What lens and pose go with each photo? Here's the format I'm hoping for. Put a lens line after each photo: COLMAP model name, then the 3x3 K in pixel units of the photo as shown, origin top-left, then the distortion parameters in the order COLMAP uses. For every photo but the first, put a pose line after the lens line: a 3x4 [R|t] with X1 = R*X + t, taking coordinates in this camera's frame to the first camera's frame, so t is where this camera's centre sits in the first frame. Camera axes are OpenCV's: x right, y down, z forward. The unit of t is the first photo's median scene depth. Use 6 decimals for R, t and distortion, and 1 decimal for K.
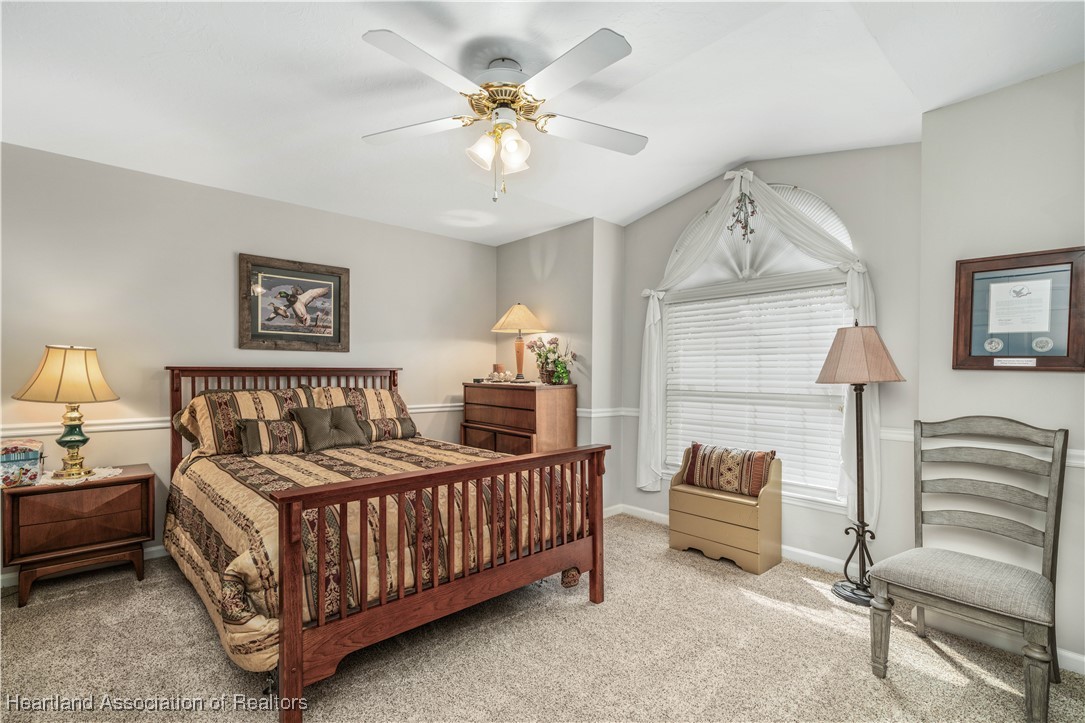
lens RADIAL K [[473.8, 0, 539.9], [0, 473.8, 371.1], [0, 0, 1]] dist [0.002763, 0.000024]
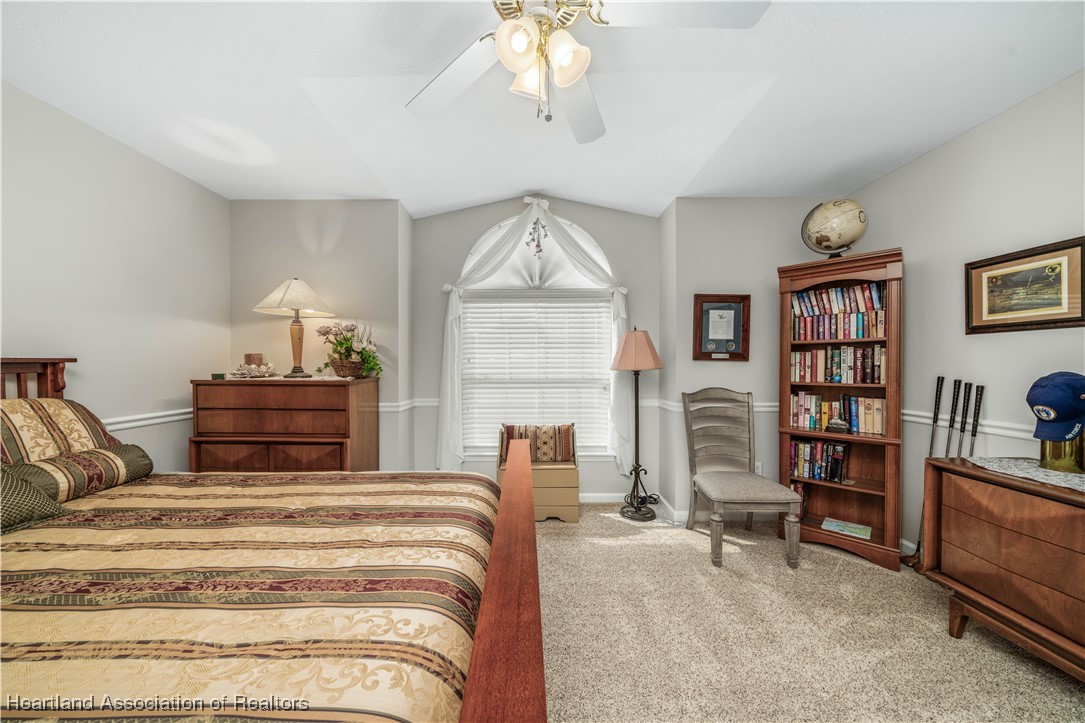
lens RADIAL K [[366.0, 0, 535.6], [0, 366.0, 364.6], [0, 0, 1]] dist [-0.008246, 0.000068]
pose [[0.681302, -0.008344, 0.731955, -0.273706], [0.003676, 0.999961, 0.007977, -0.000116], [-0.731993, -0.002744, 0.681306, 0.349460]]
